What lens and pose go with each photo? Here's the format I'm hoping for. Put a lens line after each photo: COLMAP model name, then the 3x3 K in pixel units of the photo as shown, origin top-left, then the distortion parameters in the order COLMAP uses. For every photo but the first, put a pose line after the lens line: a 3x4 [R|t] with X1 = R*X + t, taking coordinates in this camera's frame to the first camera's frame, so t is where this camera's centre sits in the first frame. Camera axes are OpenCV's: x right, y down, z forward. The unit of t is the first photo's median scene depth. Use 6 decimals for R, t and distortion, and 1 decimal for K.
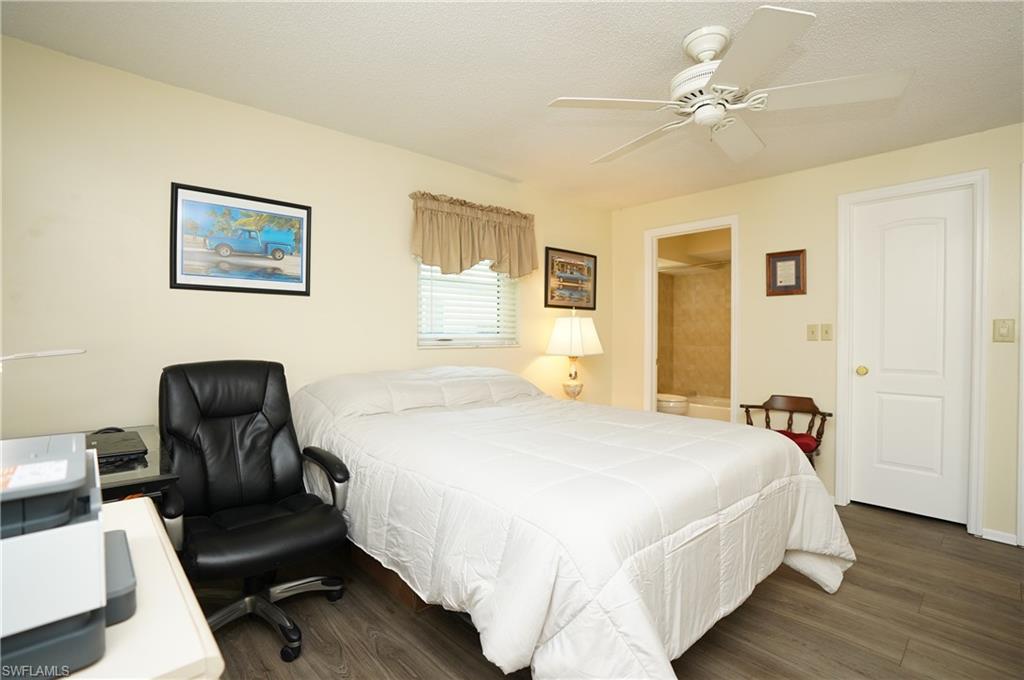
lens RADIAL K [[475.0, 0, 514.4], [0, 475.0, 337.0], [0, 0, 1]] dist [-0.068848, 0.027882]
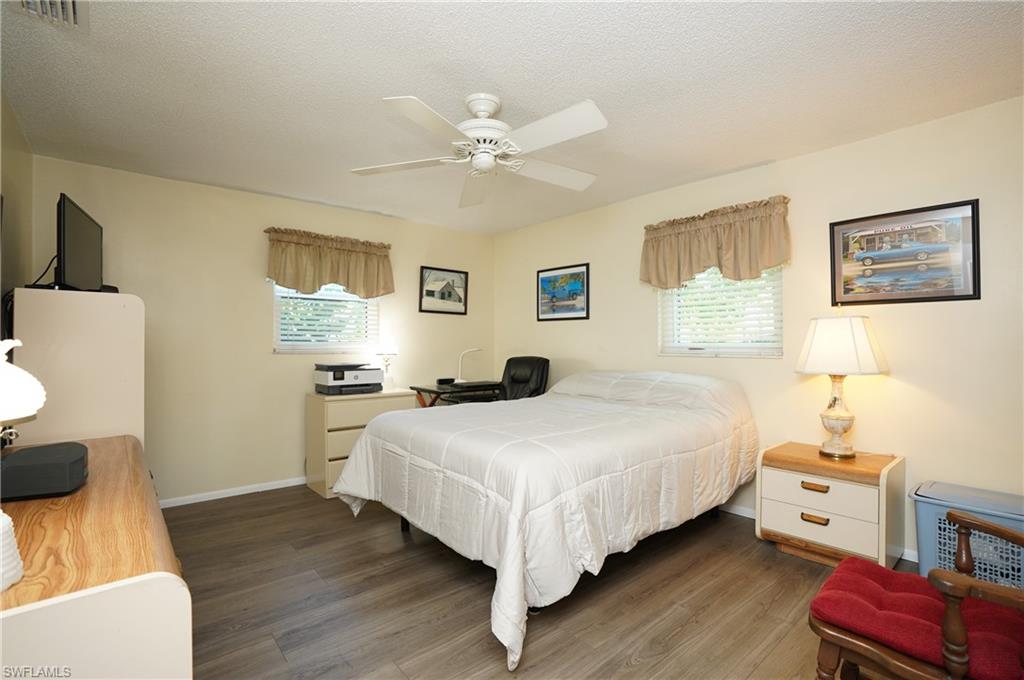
lens RADIAL K [[475.0, 0, 514.4], [0, 475.0, 337.0], [0, 0, 1]] dist [-0.068848, 0.027882]
pose [[-0.030005, -0.015705, -0.999426, 1.119892], [-0.008116, 0.999847, -0.015468, -0.001058], [0.999517, 0.007647, -0.030128, 0.764784]]
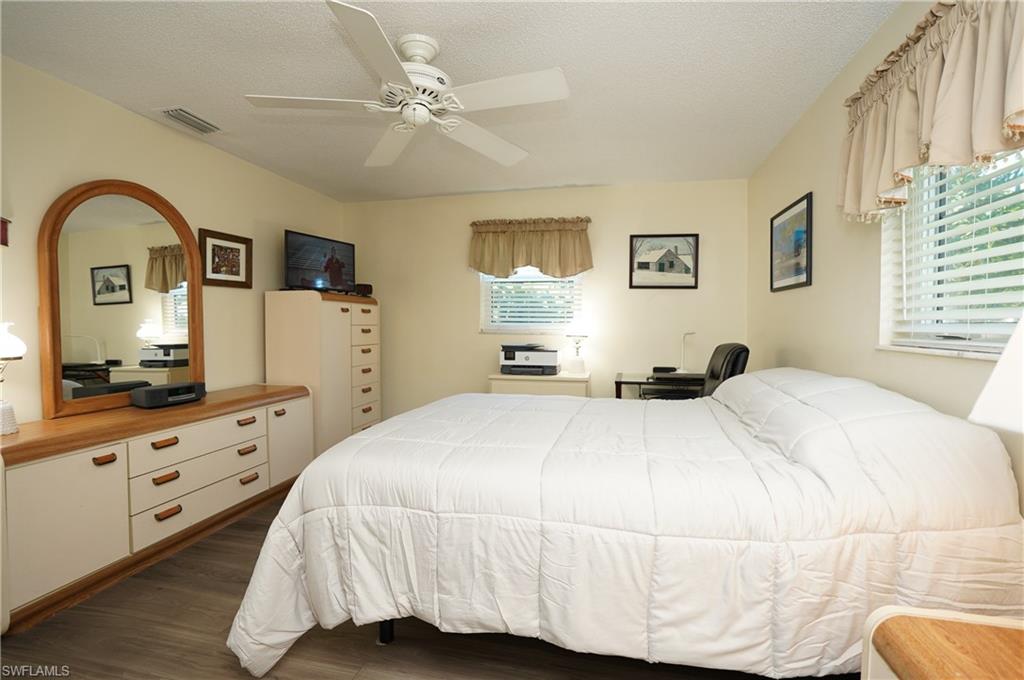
lens RADIAL K [[475.0, 0, 514.4], [0, 475.0, 337.0], [0, 0, 1]] dist [-0.068848, 0.027882]
pose [[-0.813064, 0.016259, -0.581947, 0.593172], [-0.006646, 0.999286, 0.037205, -0.014678], [0.582136, 0.034118, -0.812375, 1.366691]]
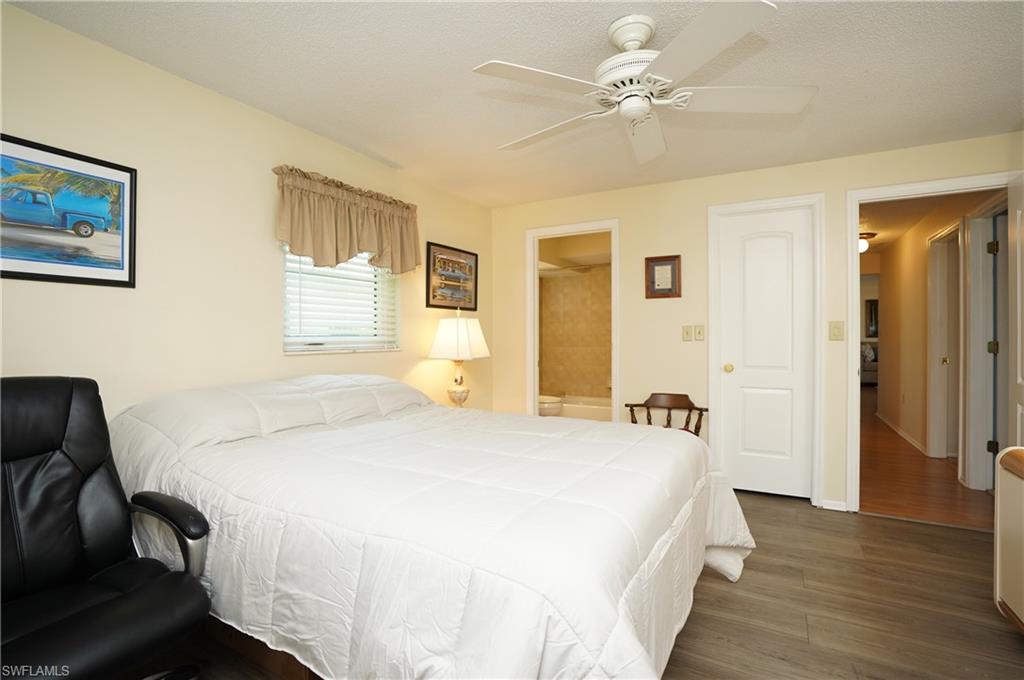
lens RADIAL K [[475.0, 0, 514.4], [0, 475.0, 337.0], [0, 0, 1]] dist [-0.068848, 0.027882]
pose [[0.951780, -0.007006, 0.306701, -0.079380], [0.008475, 0.999958, -0.003458, -0.000755], [-0.306664, 0.005891, 0.951800, 0.107724]]
